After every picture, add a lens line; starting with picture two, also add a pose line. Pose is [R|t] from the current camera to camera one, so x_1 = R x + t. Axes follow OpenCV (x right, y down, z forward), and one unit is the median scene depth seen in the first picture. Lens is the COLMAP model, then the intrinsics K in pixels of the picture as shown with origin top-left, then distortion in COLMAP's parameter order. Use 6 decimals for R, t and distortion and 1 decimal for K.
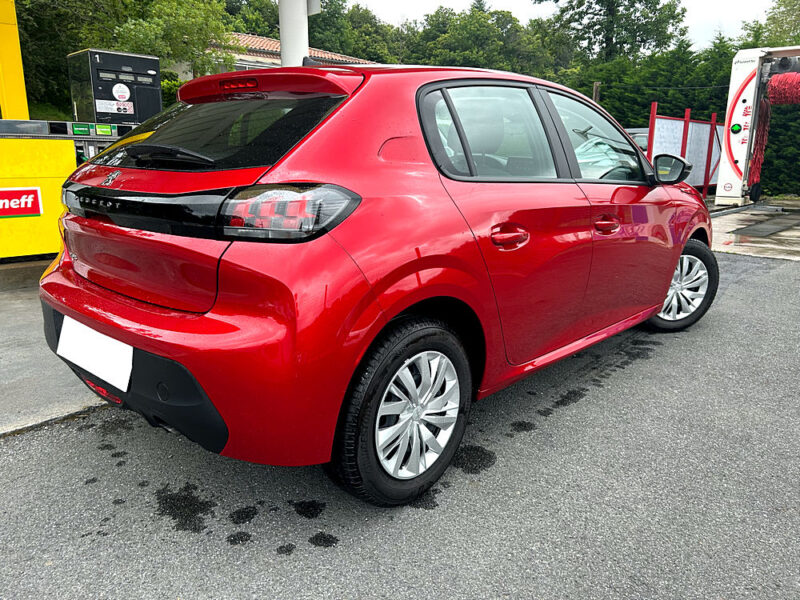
lens RADIAL K [[601.7, 0, 406.9], [0, 601.7, 295.8], [0, 0, 1]] dist [0.050535, -0.054789]
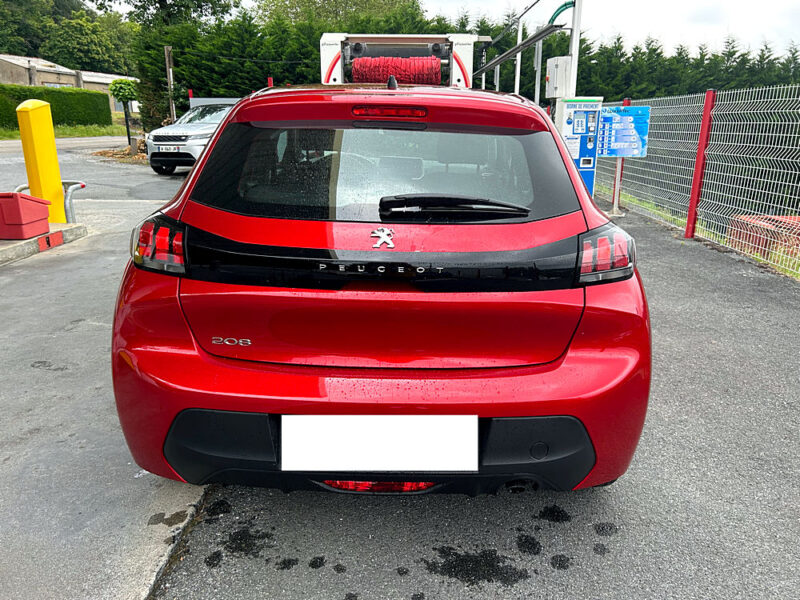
lens RADIAL K [[601.7, 0, 406.9], [0, 601.7, 295.8], [0, 0, 1]] dist [0.050535, -0.054789]
pose [[0.745962, -0.188885, 0.638641, -0.146719], [0.151171, 0.981930, 0.113842, -0.029913], [-0.648604, 0.011622, 0.761037, 0.050119]]
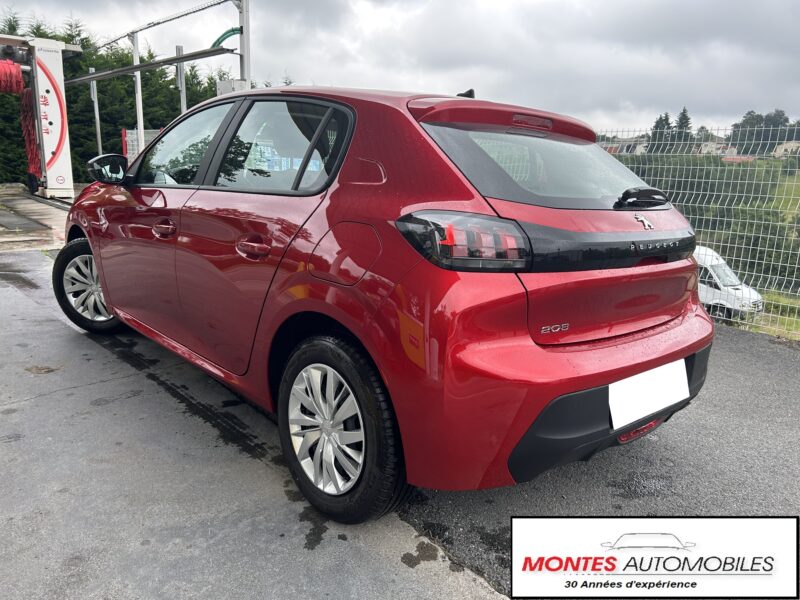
lens RADIAL K [[601.7, 0, 406.9], [0, 601.7, 295.8], [0, 0, 1]] dist [0.050535, -0.054789]
pose [[0.121397, -0.219983, 0.967921, -0.226348], [0.185293, 0.963014, 0.195628, -0.050638], [-0.975156, 0.155601, 0.157668, 0.181833]]
